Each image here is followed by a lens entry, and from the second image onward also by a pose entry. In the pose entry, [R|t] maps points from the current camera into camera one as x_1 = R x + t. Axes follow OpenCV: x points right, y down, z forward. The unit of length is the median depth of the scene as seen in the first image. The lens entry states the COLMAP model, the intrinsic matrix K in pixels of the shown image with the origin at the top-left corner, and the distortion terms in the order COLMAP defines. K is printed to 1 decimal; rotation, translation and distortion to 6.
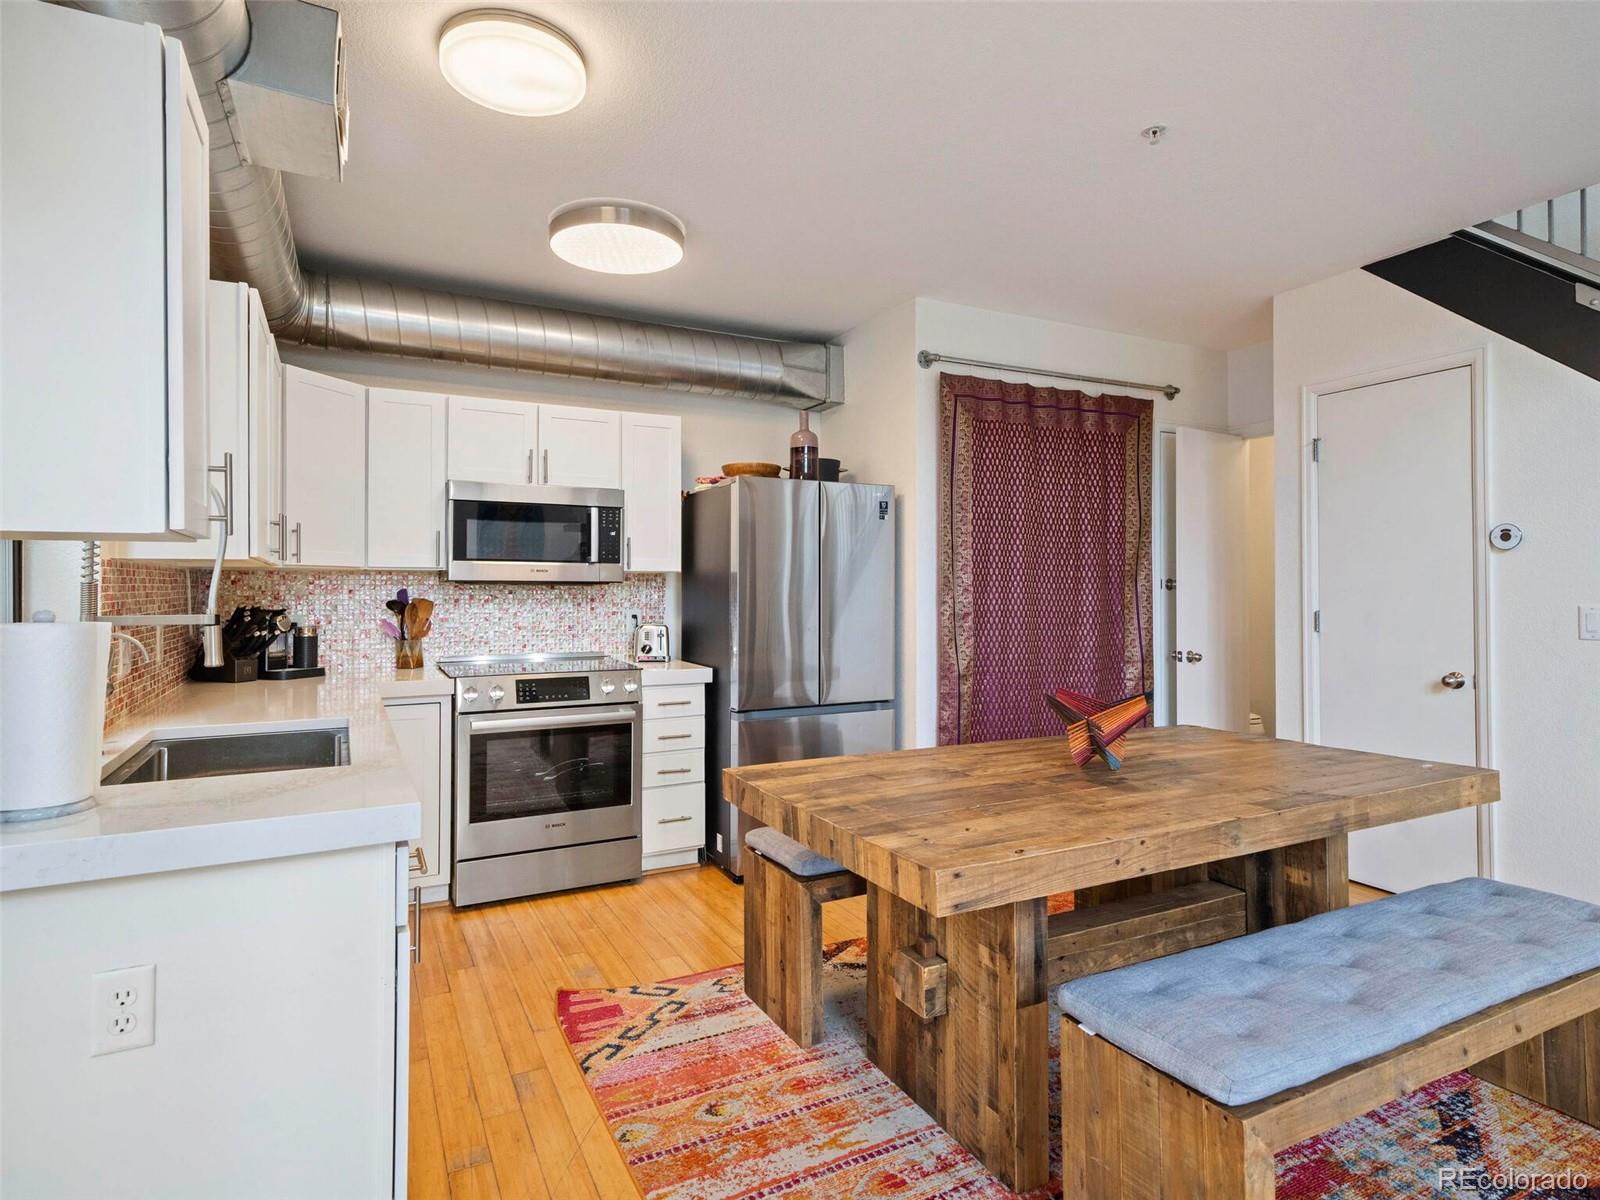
lens RADIAL K [[878.0, 0, 790.4], [0, 878.0, 579.6], [0, 0, 1]] dist [0.012686, 0.000515]
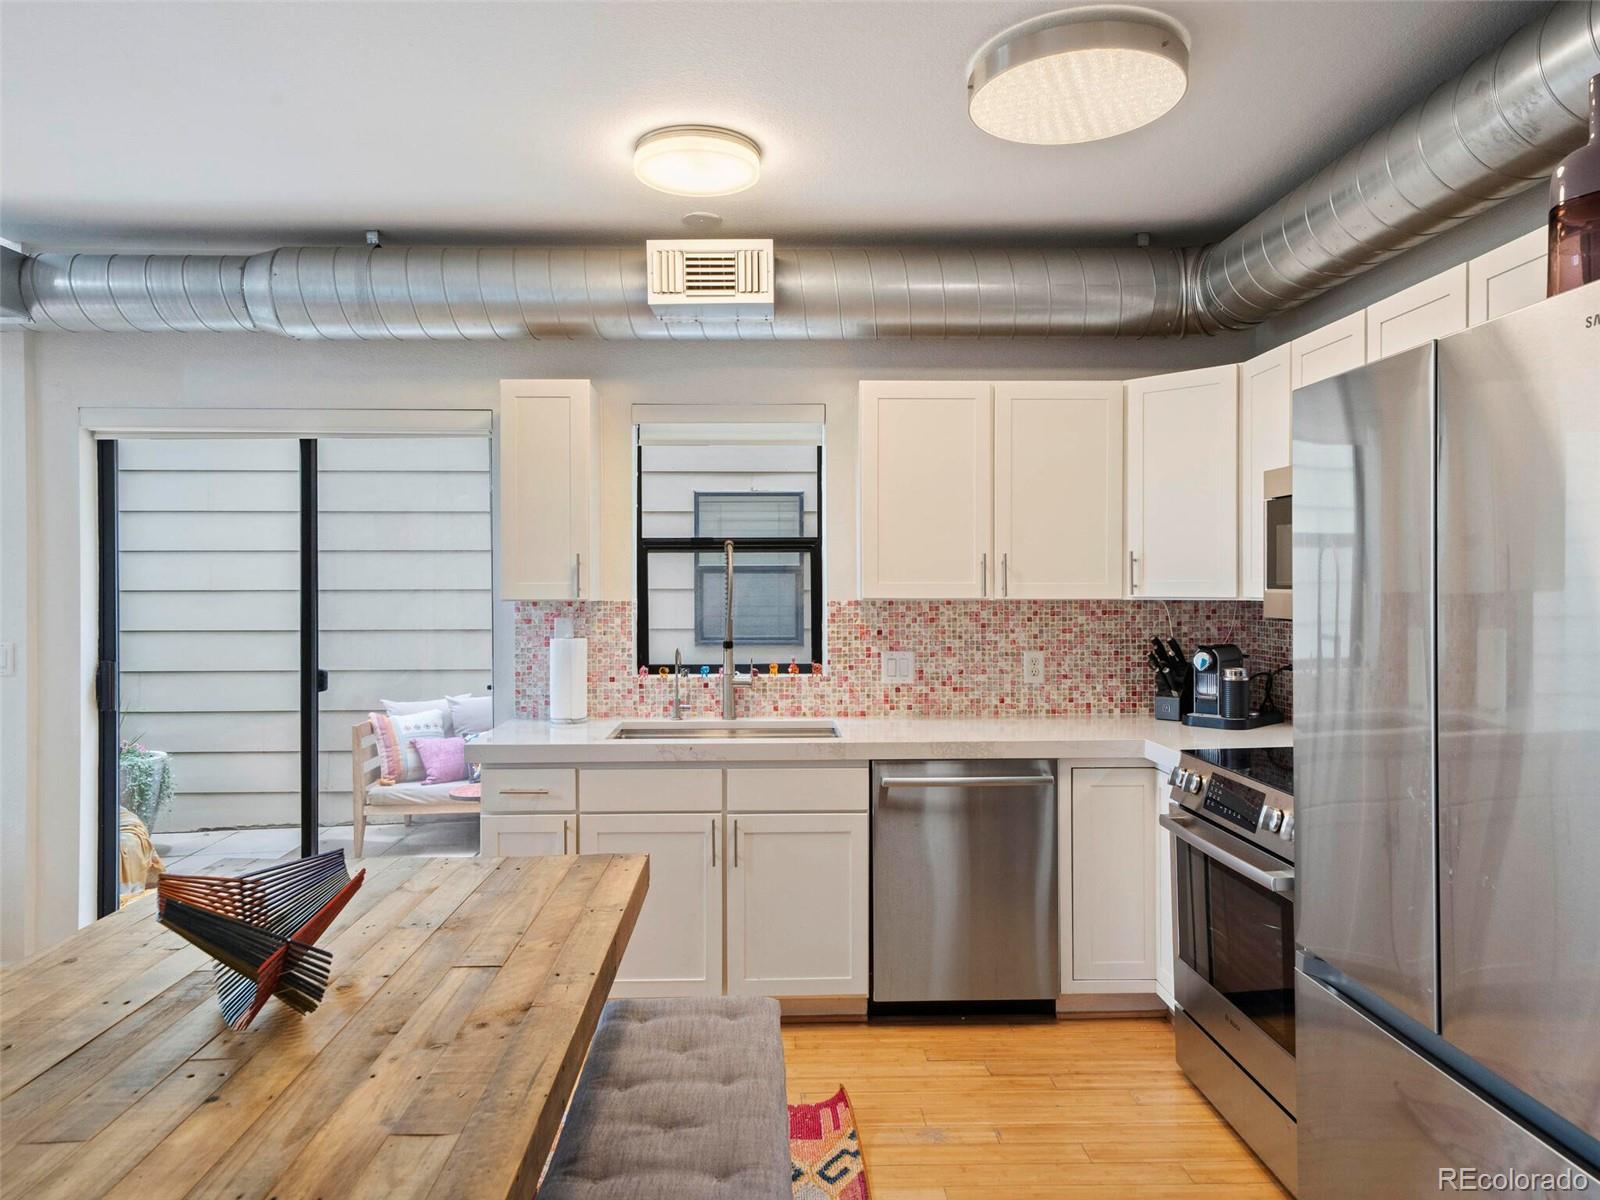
lens RADIAL K [[1058.9, 0, 790.6], [0, 1058.9, 597.1], [0, 0, 1]] dist [0.024220, 0.002427]
pose [[-0.426147, 0.010332, -0.904595, 0.486073], [0.013542, 0.999896, 0.005041, -0.022480], [0.904552, -0.010102, -0.426243, 0.952219]]
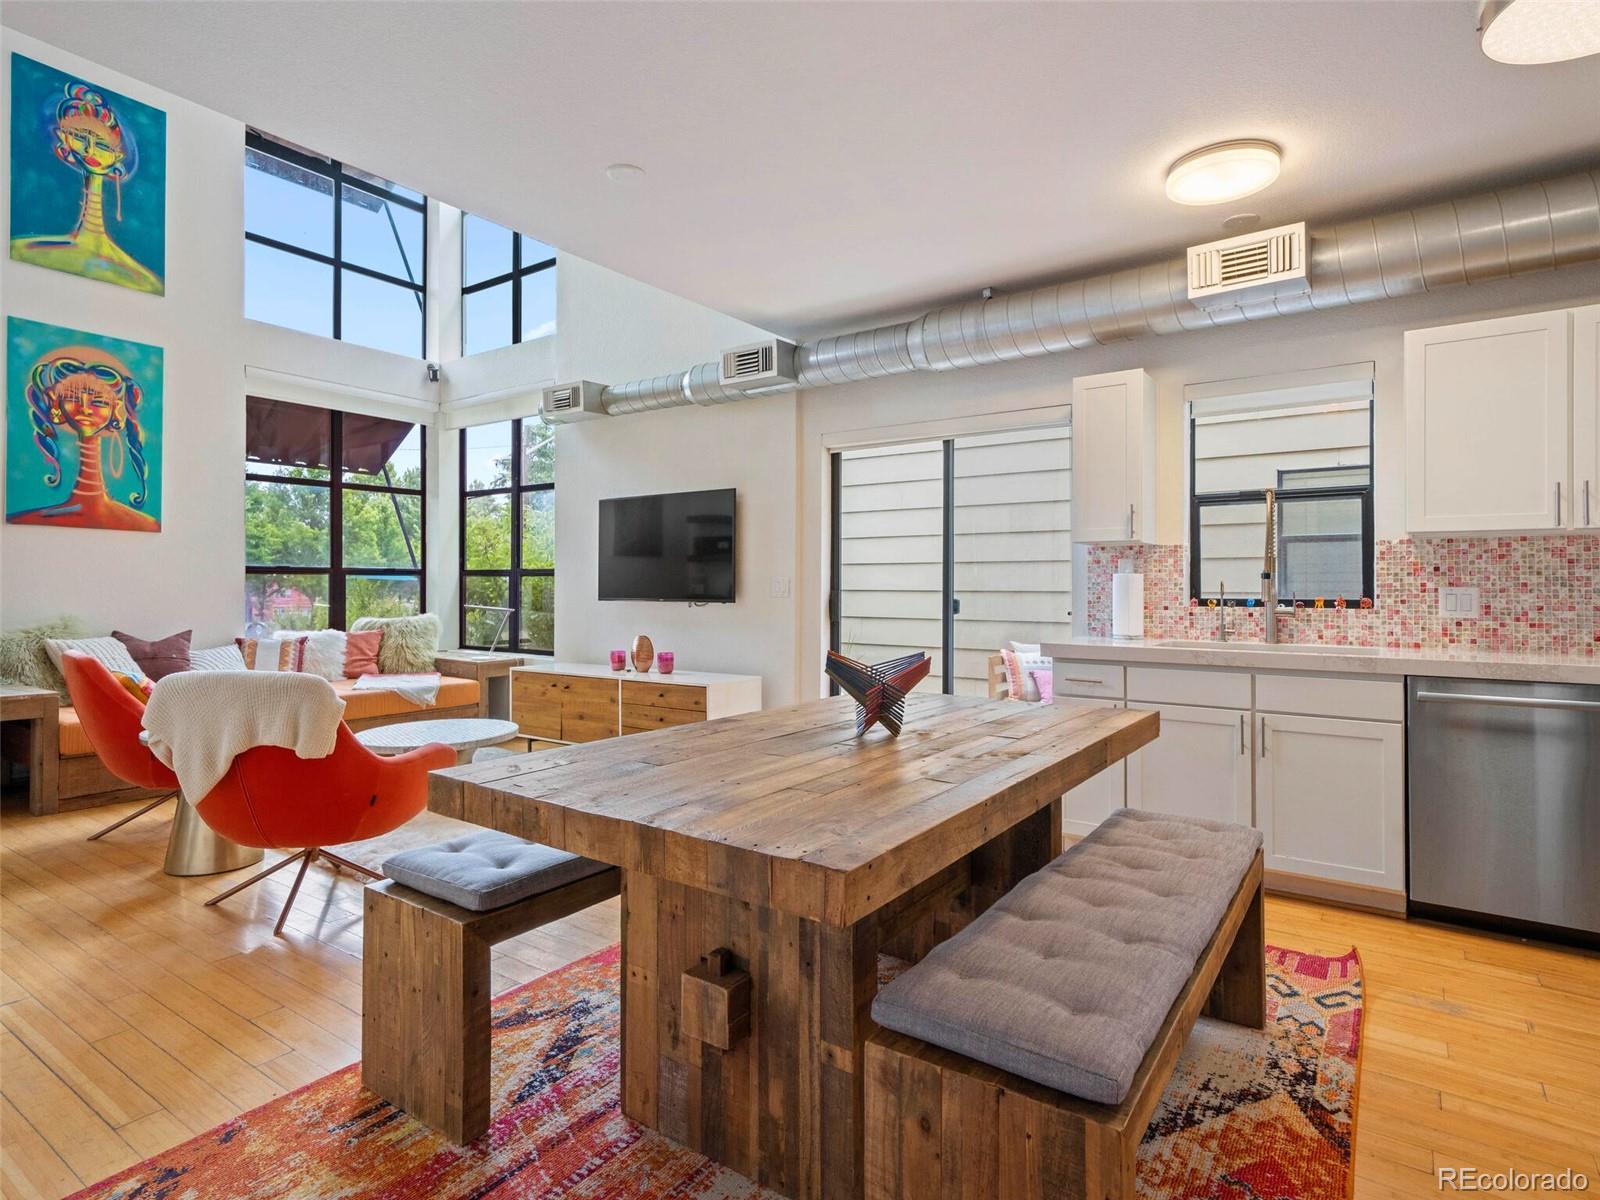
lens RADIAL K [[859.8, 0, 792.9], [0, 859.8, 582.6], [0, 0, 1]] dist [0.010723, 0.000256]
pose [[-0.883825, -0.002679, -0.467810, 0.515742], [0.004334, 0.999894, -0.013915, 0.040072], [0.467798, -0.014326, -0.883719, 1.063175]]
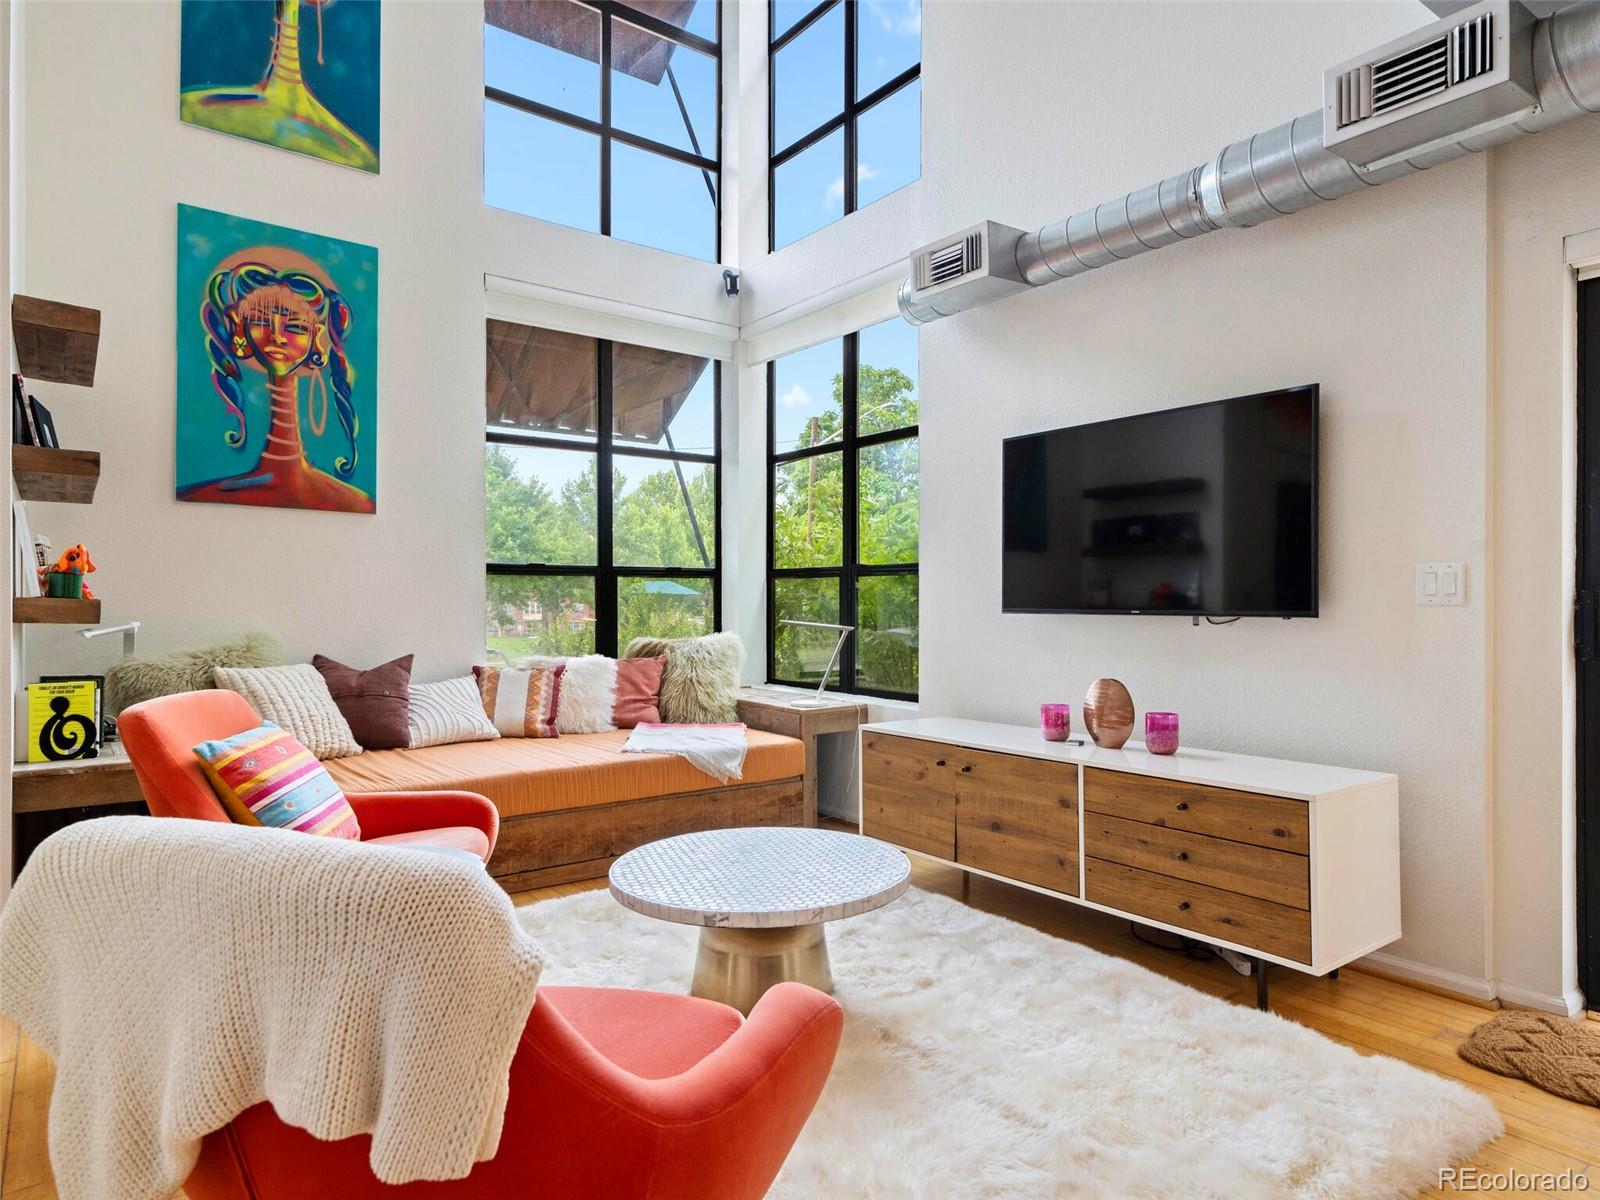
lens RADIAL K [[962.4, 0, 801.1], [0, 962.4, 596.3], [0, 0, 1]] dist [0.020484, -0.001646]
pose [[-0.983460, 0.000061, -0.181124, 0.490271], [0.002894, 0.999878, -0.015378, 0.046367], [0.181101, -0.015648, -0.983340, 0.489140]]
